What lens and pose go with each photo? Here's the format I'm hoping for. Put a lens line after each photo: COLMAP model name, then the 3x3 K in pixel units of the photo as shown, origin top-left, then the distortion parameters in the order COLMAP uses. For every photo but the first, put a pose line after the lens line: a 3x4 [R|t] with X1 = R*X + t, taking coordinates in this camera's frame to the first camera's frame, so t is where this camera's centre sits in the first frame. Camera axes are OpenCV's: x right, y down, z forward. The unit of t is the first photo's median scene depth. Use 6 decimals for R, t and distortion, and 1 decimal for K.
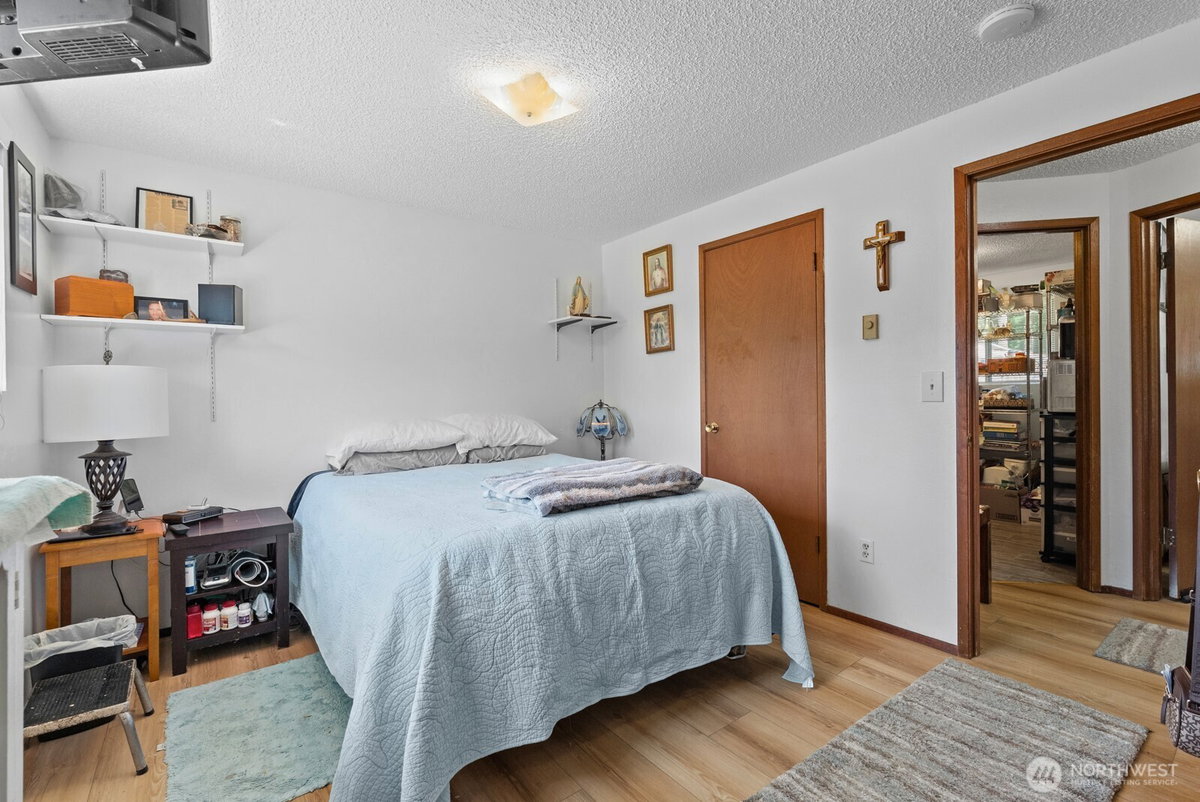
lens RADIAL K [[542.9, 0, 601.0], [0, 542.9, 395.7], [0, 0, 1]] dist [0.002480, 0.000198]
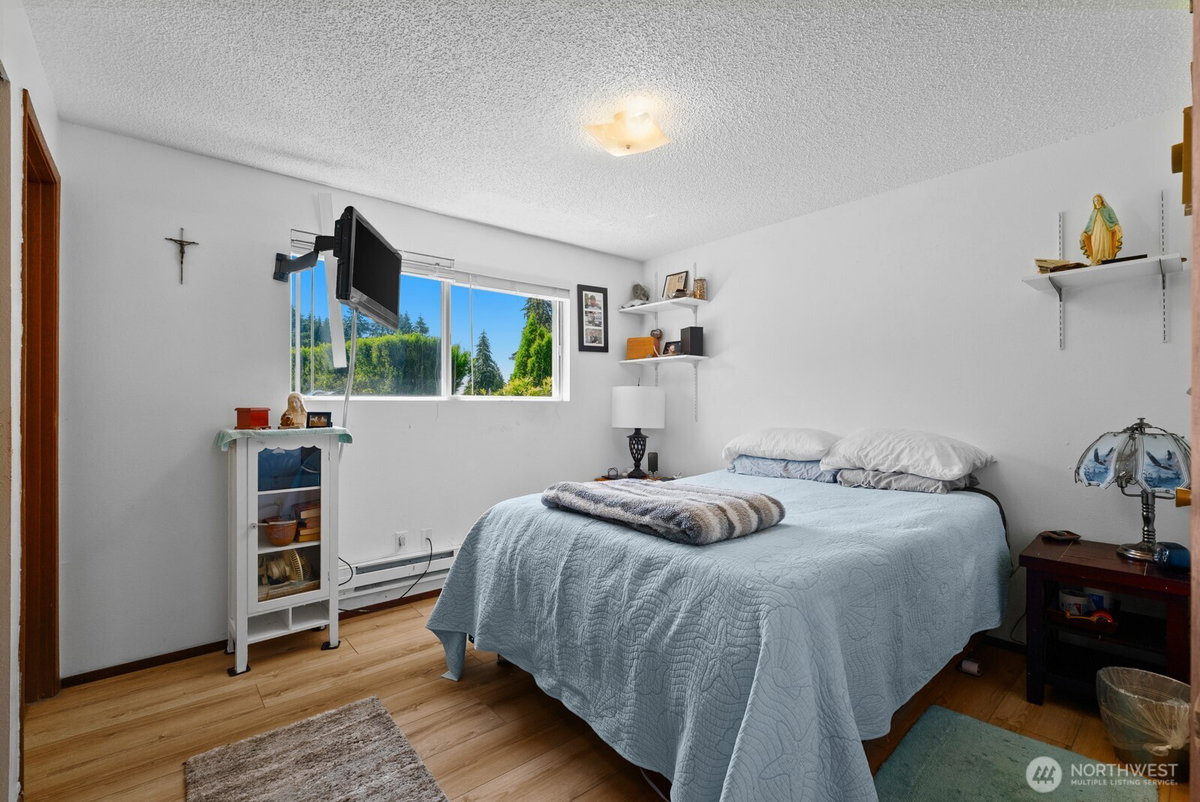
lens RADIAL K [[531.9, 0, 600.3], [0, 531.9, 405.0], [0, 0, 1]] dist [-0.000346, -0.000088]
pose [[0.045450, 0.013869, -0.998870, 0.908962], [-0.002570, 0.999902, 0.013766, -0.019903], [0.998963, 0.001941, 0.045481, 0.885611]]
